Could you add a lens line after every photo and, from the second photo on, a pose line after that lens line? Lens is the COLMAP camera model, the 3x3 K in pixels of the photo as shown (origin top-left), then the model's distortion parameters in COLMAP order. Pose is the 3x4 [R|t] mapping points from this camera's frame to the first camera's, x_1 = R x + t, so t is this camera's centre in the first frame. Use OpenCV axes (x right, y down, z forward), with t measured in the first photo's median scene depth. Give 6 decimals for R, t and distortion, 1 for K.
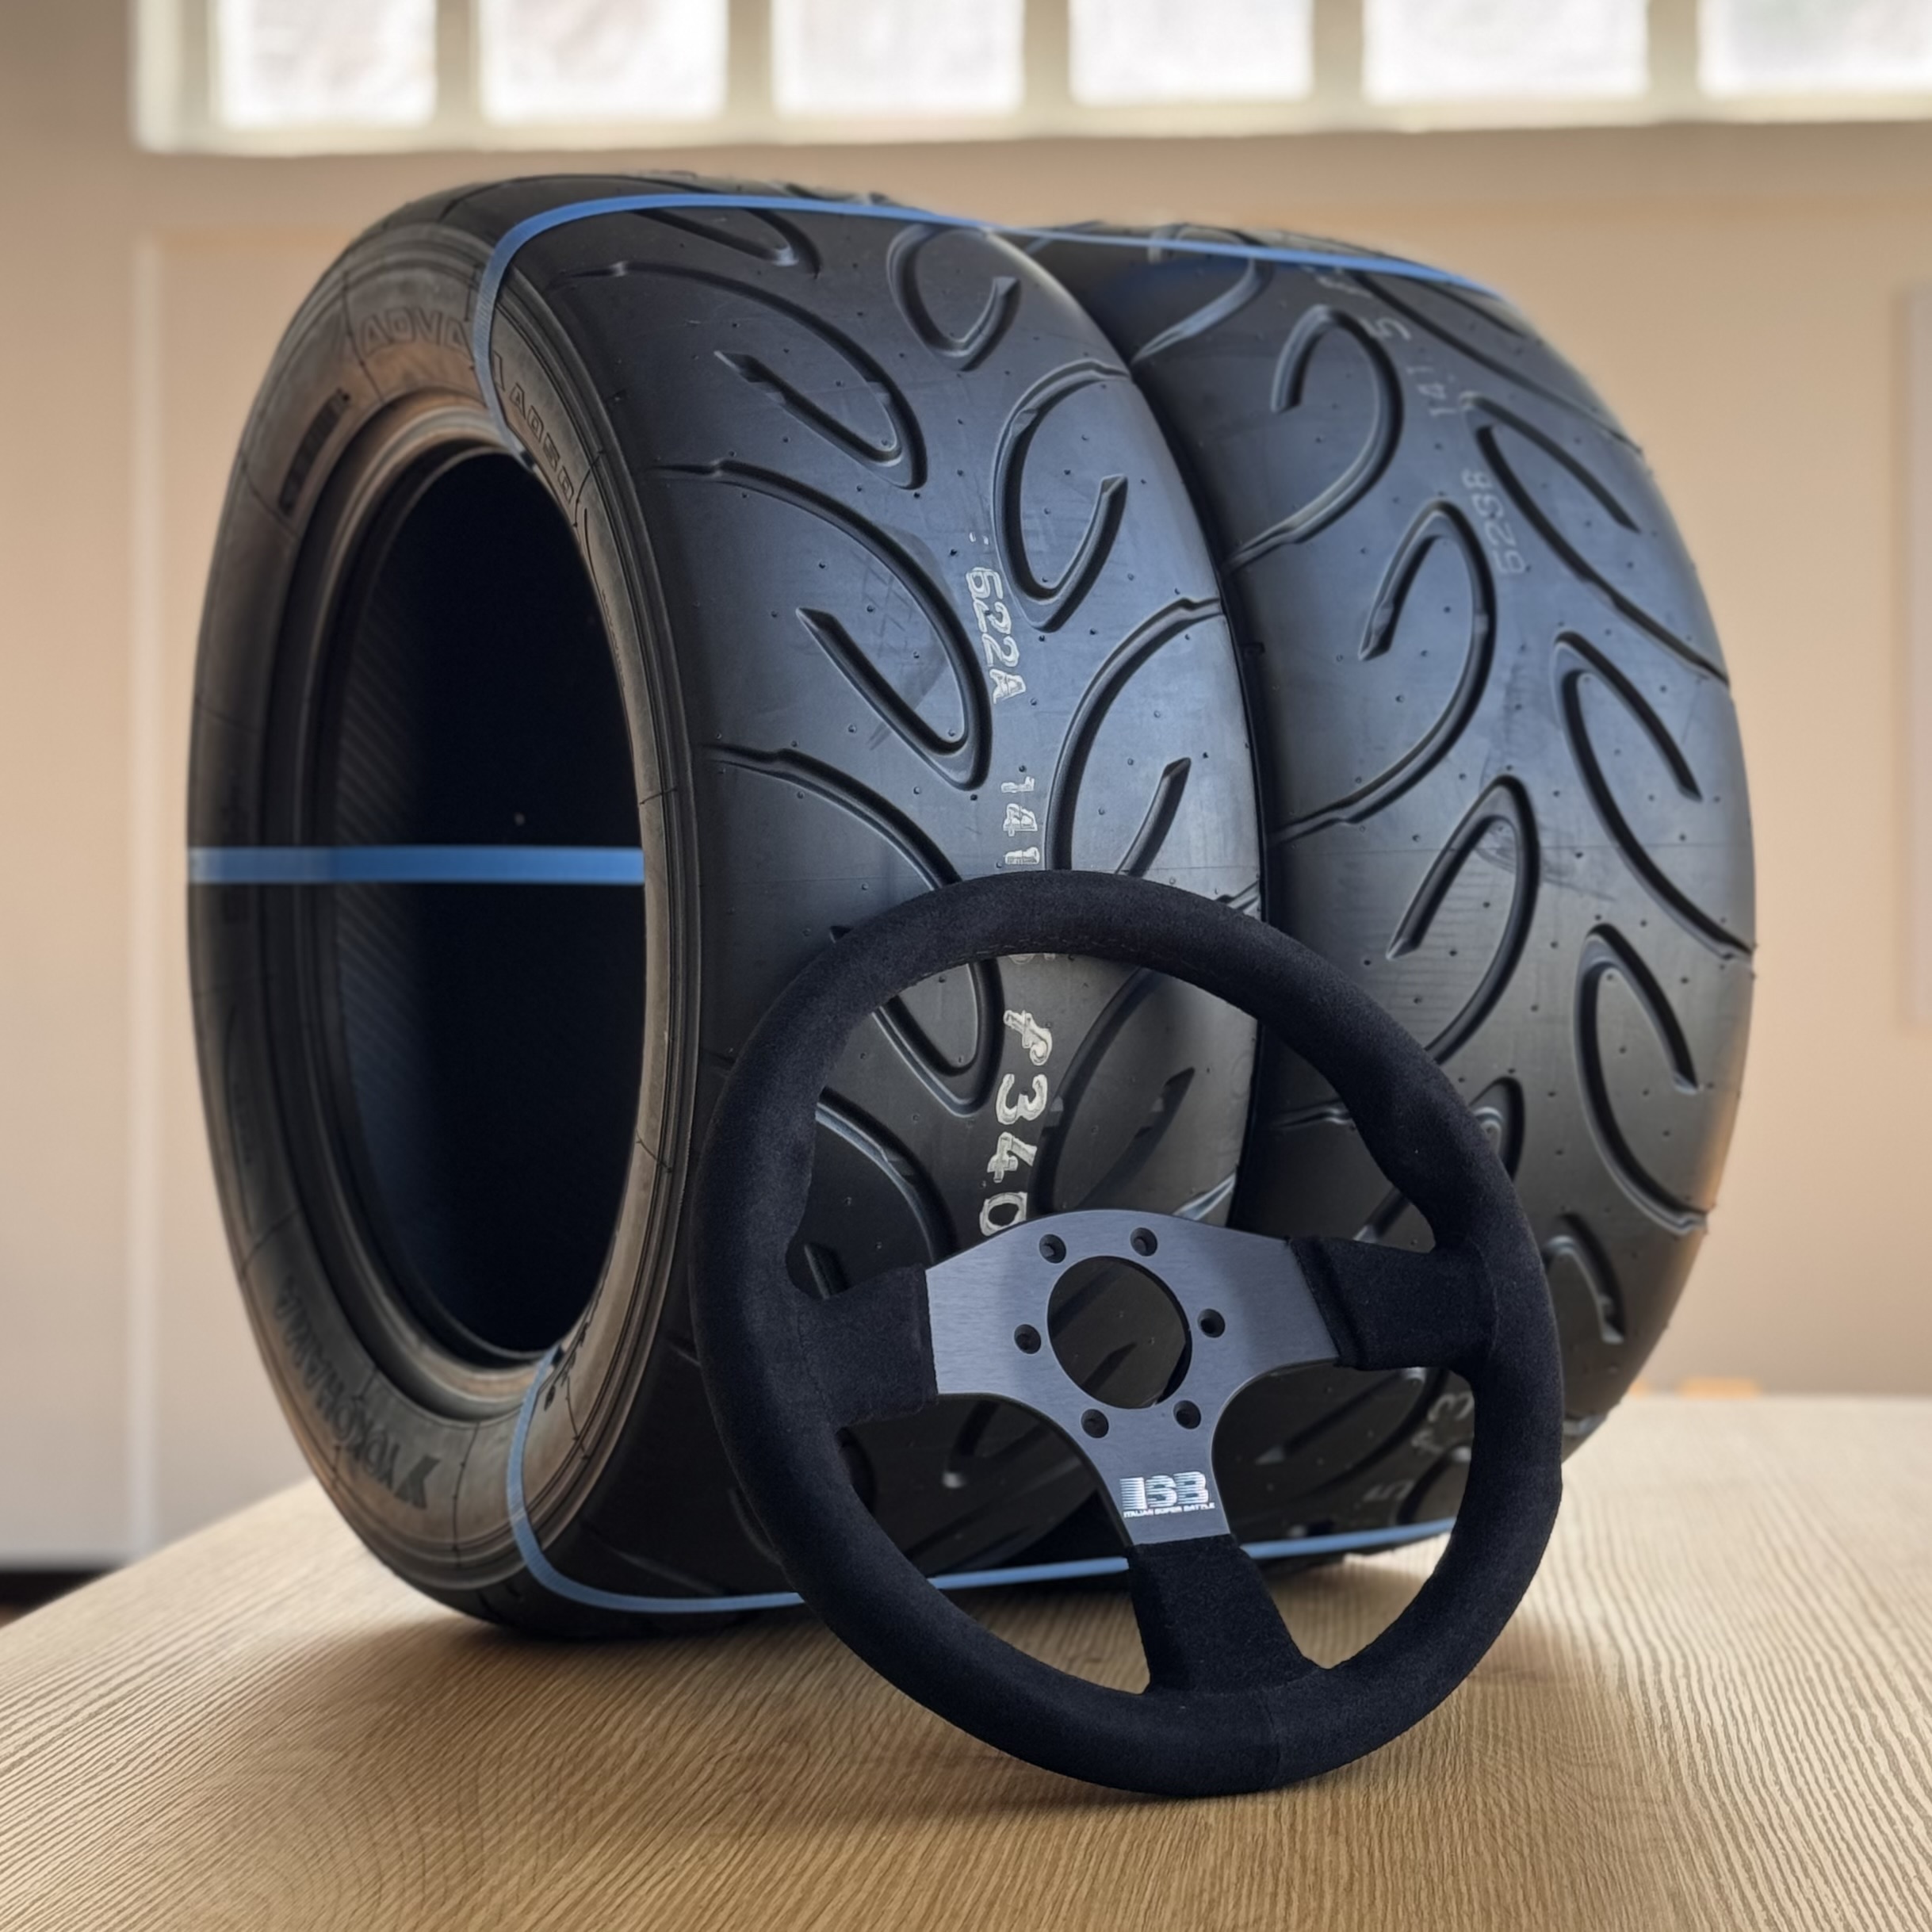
lens RADIAL K [[4199.4, 0, 1060.4], [0, 4199.4, 838.0], [0, 0, 1]] dist [0.071709, 0.281527]
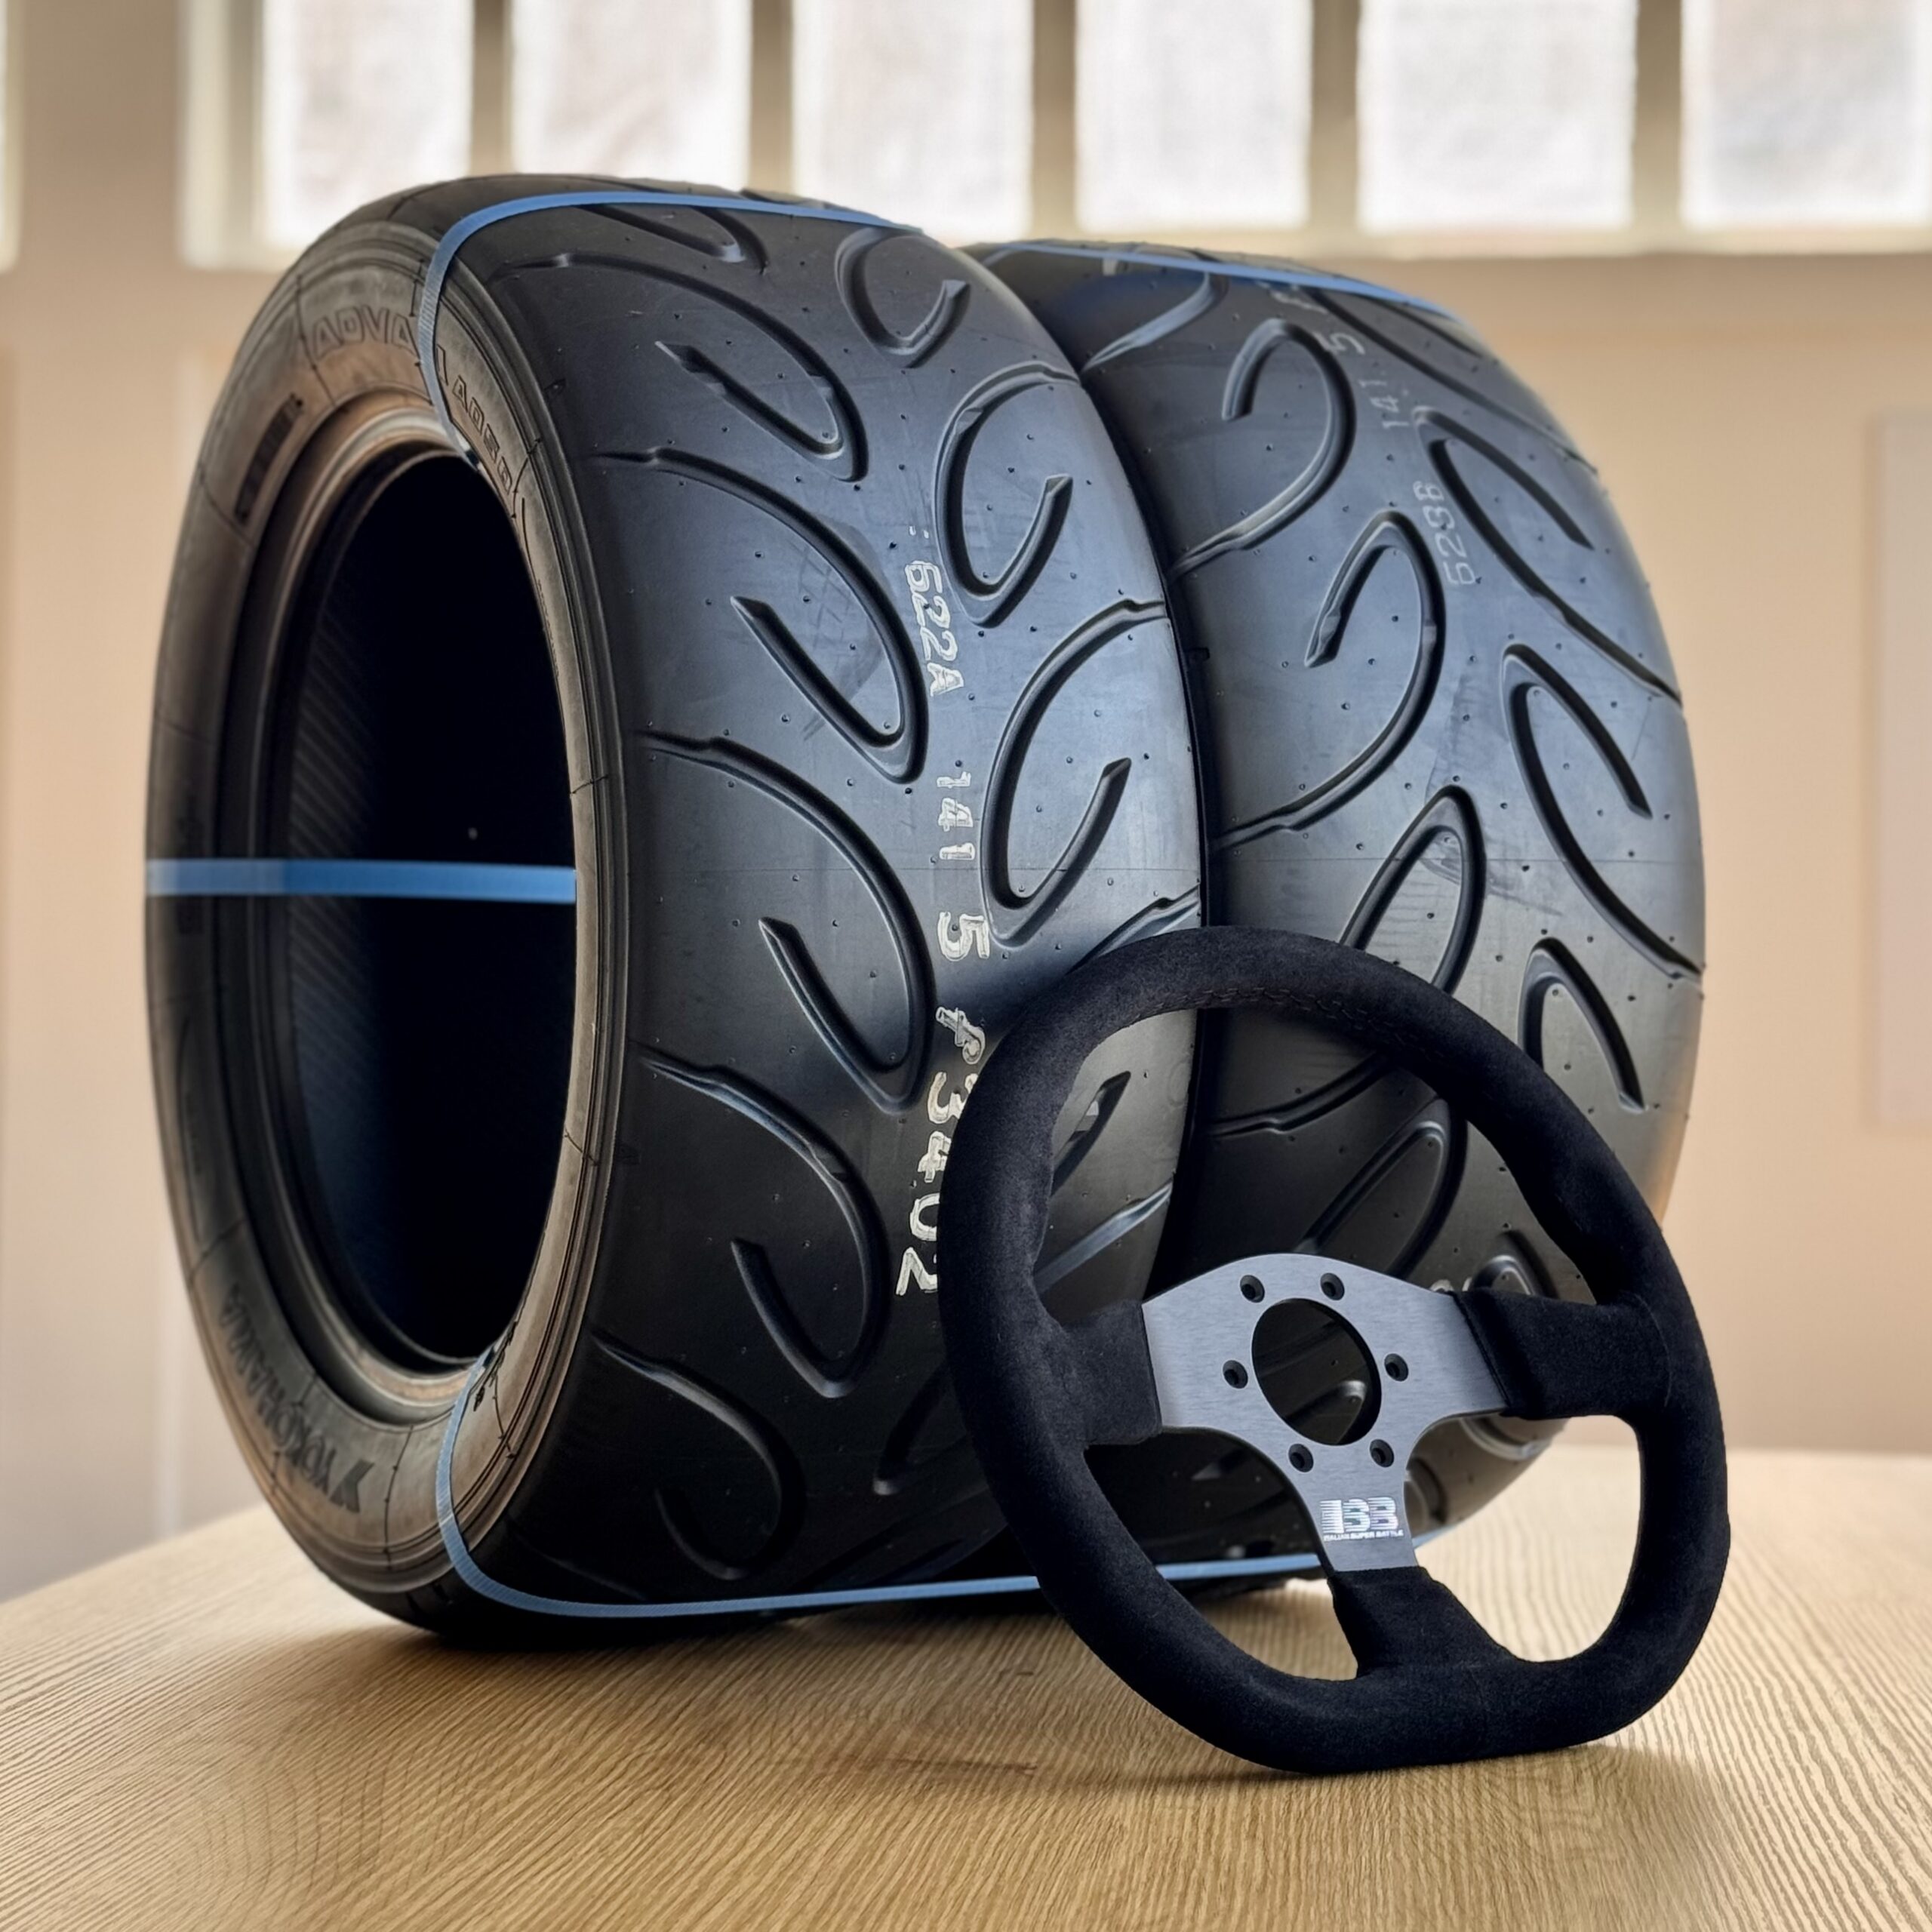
lens RADIAL K [[3896.8, 0, 1030.0], [0, 3896.8, 967.8], [0, 0, 1]] dist [0.082100, 0.175869]
pose [[0.999768, 0.013032, -0.017126, 0.023077], [-0.013162, 0.999885, -0.007533, 0.036691], [0.017026, 0.007756, 0.999825, 0.080132]]
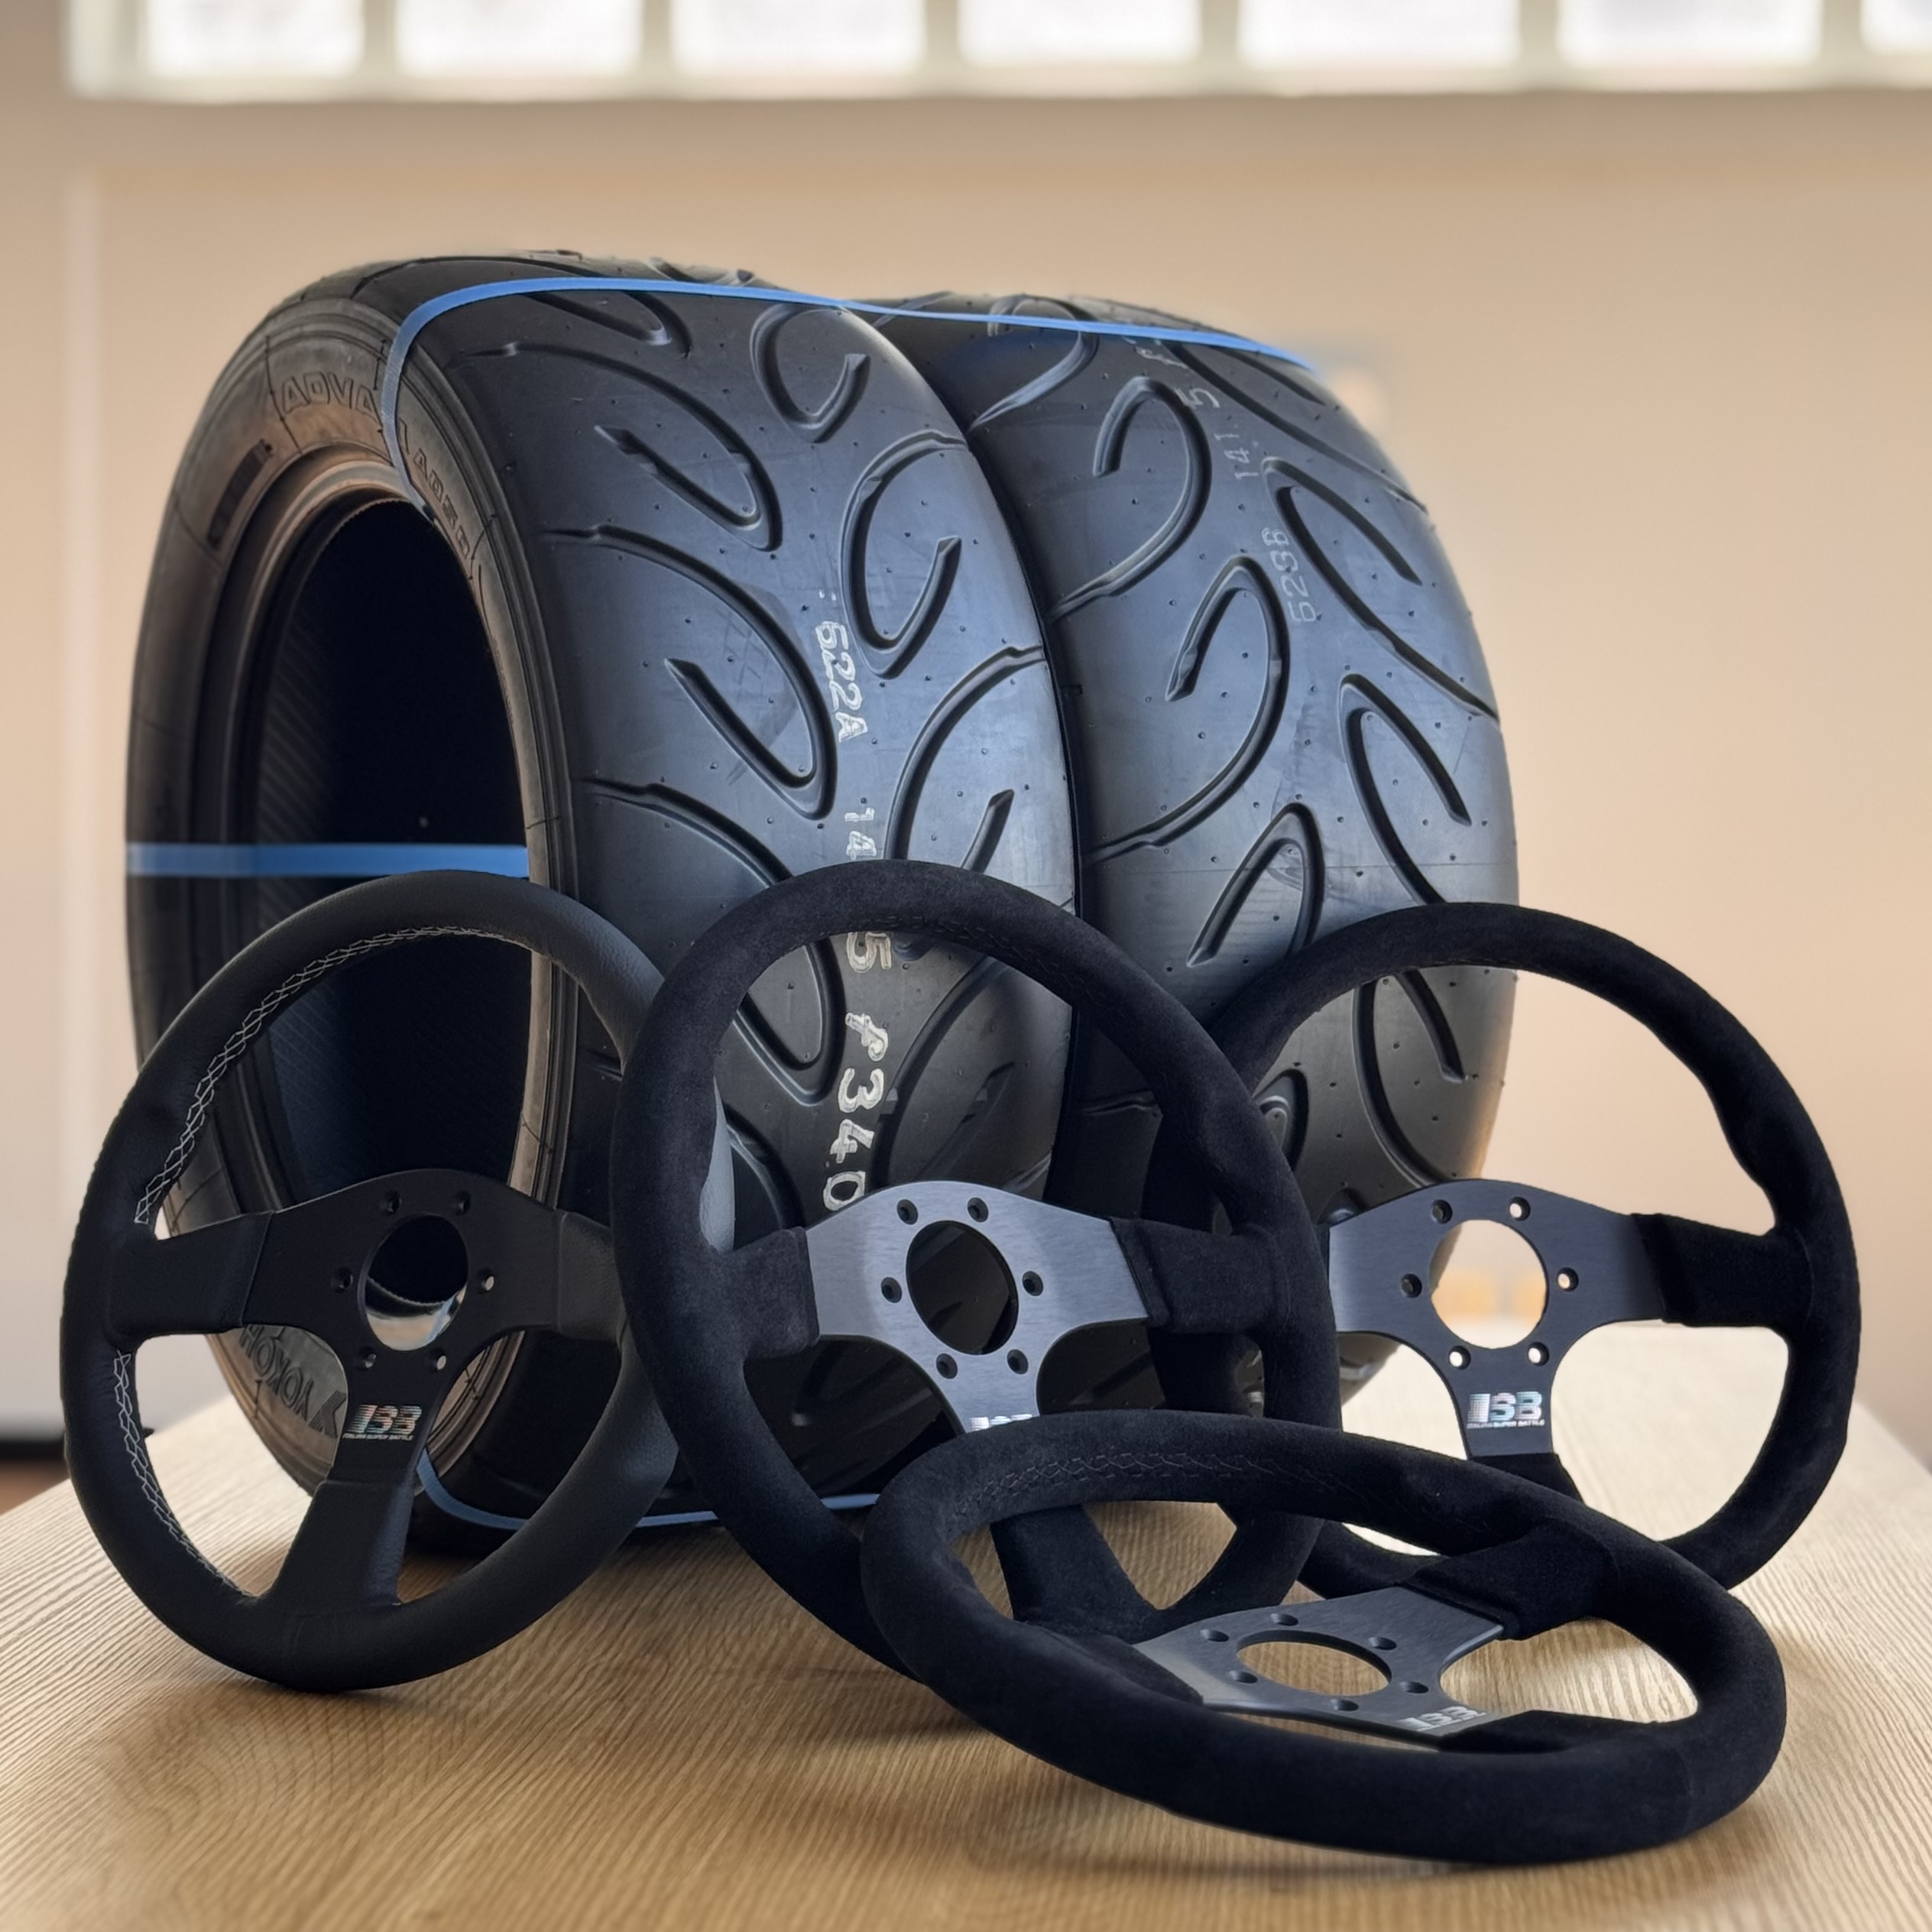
lens RADIAL K [[4133.1, 0, 986.2], [0, 4133.1, 893.6], [0, 0, 1]] dist [0.122895, -0.198546]
pose [[0.999954, 0.009215, 0.002712, 0.020403], [-0.009320, 0.999078, 0.041908, -0.036989], [-0.002323, -0.041932, 0.999118, -0.113471]]
